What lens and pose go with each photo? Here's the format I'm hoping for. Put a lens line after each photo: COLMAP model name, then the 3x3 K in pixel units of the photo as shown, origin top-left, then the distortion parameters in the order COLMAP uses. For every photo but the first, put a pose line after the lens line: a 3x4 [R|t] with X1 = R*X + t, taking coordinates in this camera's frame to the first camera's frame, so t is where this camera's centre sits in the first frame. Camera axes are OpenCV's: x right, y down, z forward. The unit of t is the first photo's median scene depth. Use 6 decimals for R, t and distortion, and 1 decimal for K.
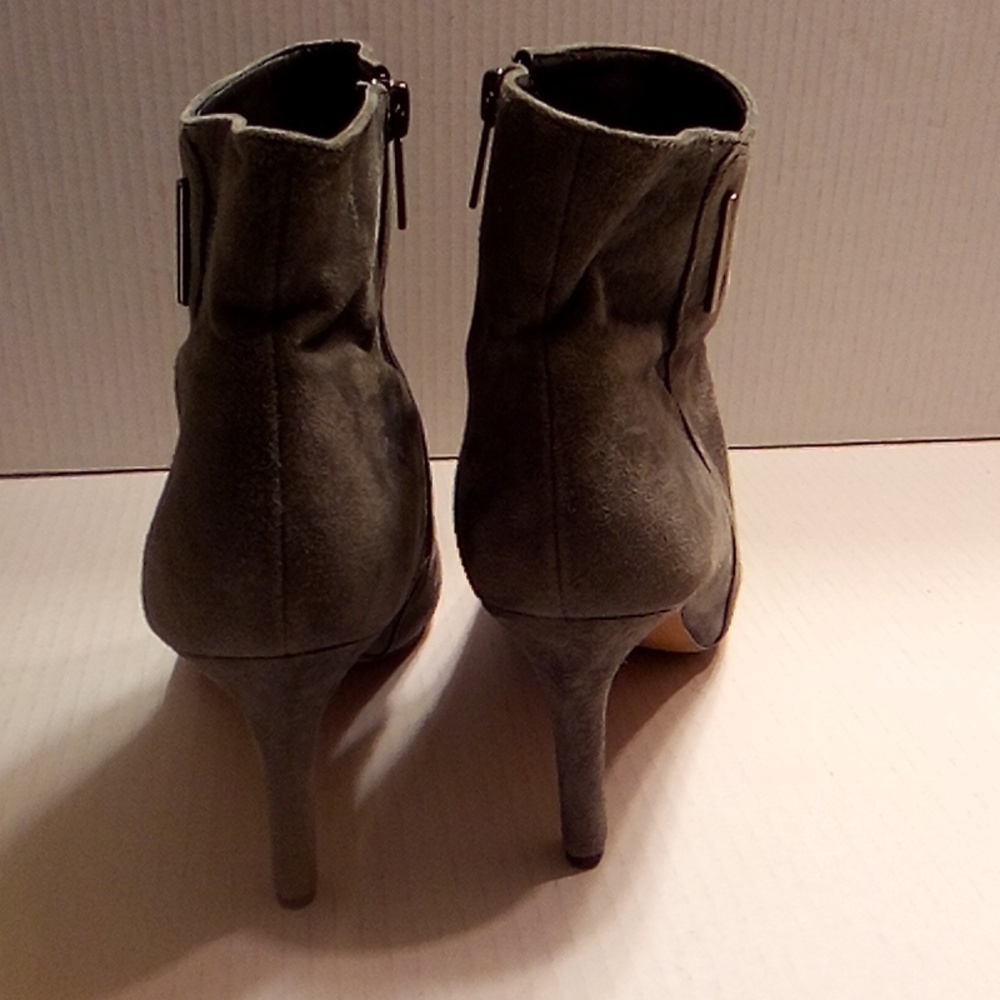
lens RADIAL K [[1072.9, 0, 500.4], [0, 1072.9, 497.2], [0, 0, 1]] dist [0.013196, 0.000000]
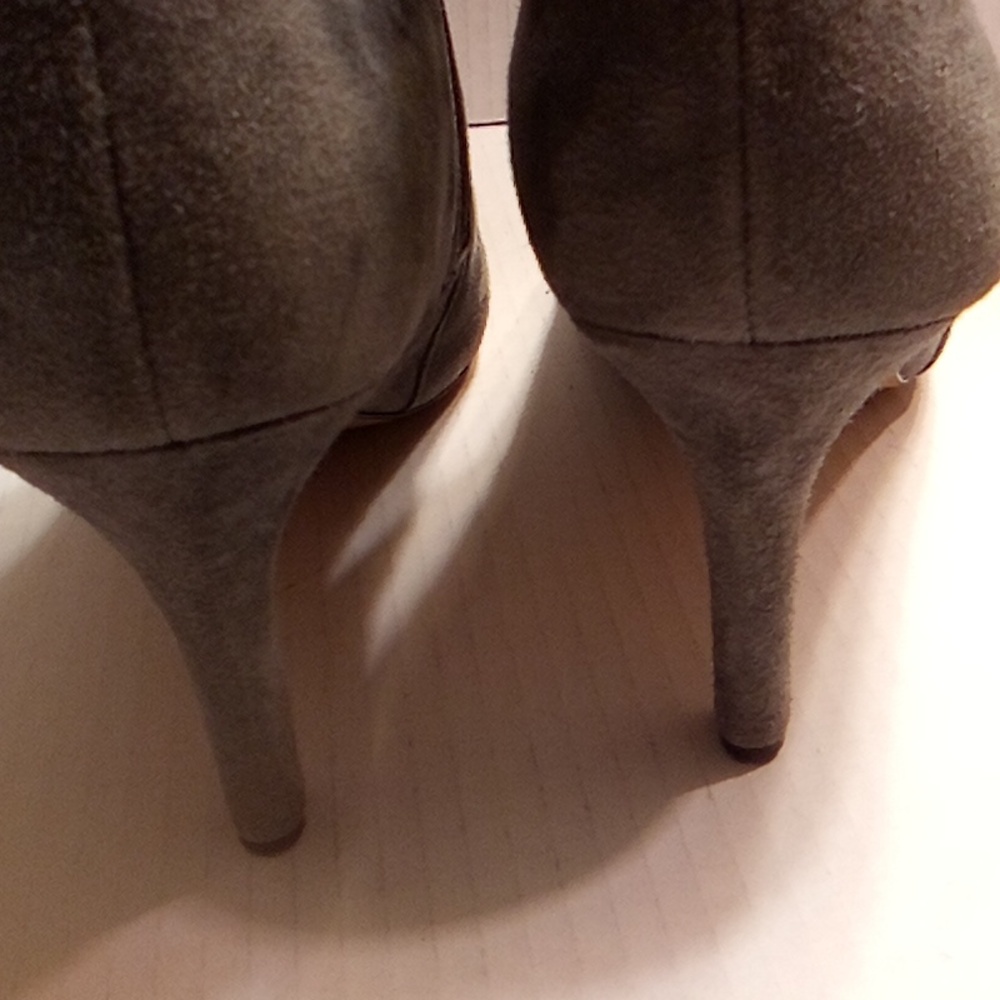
lens RADIAL K [[1072.9, 0, 504.9], [0, 1072.9, 493.8], [0, 0, 1]] dist [0.013196, 0.000000]
pose [[0.998485, -0.033629, -0.043557, -0.032391], [0.043288, 0.968703, 0.244418, 0.056467], [0.033974, -0.245933, 0.968691, 0.516836]]
